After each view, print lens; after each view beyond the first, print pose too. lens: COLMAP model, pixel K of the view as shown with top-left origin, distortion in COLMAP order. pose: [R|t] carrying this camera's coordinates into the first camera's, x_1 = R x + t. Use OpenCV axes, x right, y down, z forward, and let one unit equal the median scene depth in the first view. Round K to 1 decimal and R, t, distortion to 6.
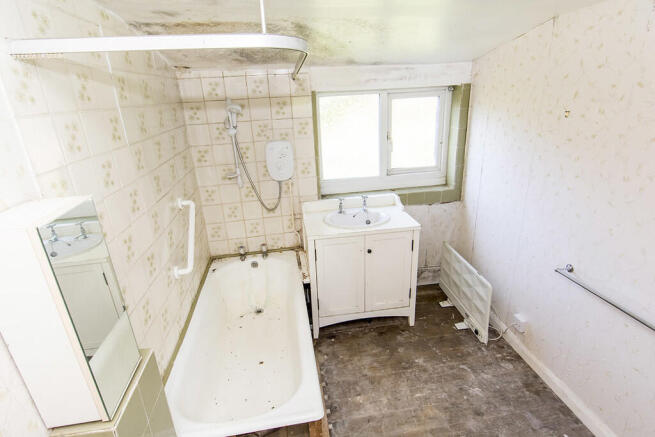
lens RADIAL K [[351.1, 0, 326.1], [0, 351.1, 218.9], [0, 0, 1]] dist [0.017233, -0.013668]
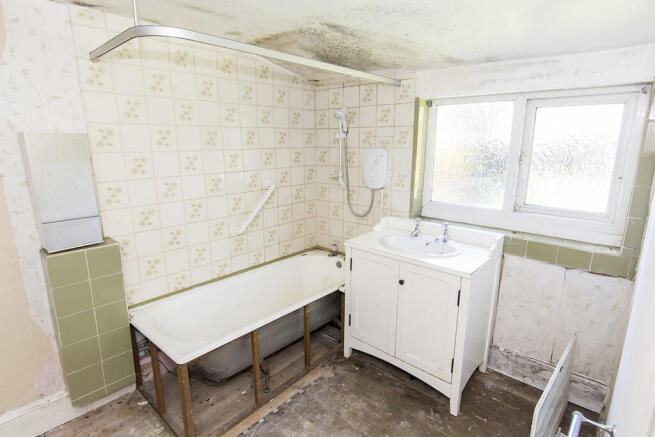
lens RADIAL K [[351.1, 0, 325.0], [0, 351.1, 219.8], [0, 0, 1]] dist [0.017233, -0.013668]
pose [[0.630734, 0.220529, -0.744004, 0.544396], [-0.291298, 0.955940, 0.036399, -0.023683], [0.719250, 0.193768, 0.667183, 0.273756]]
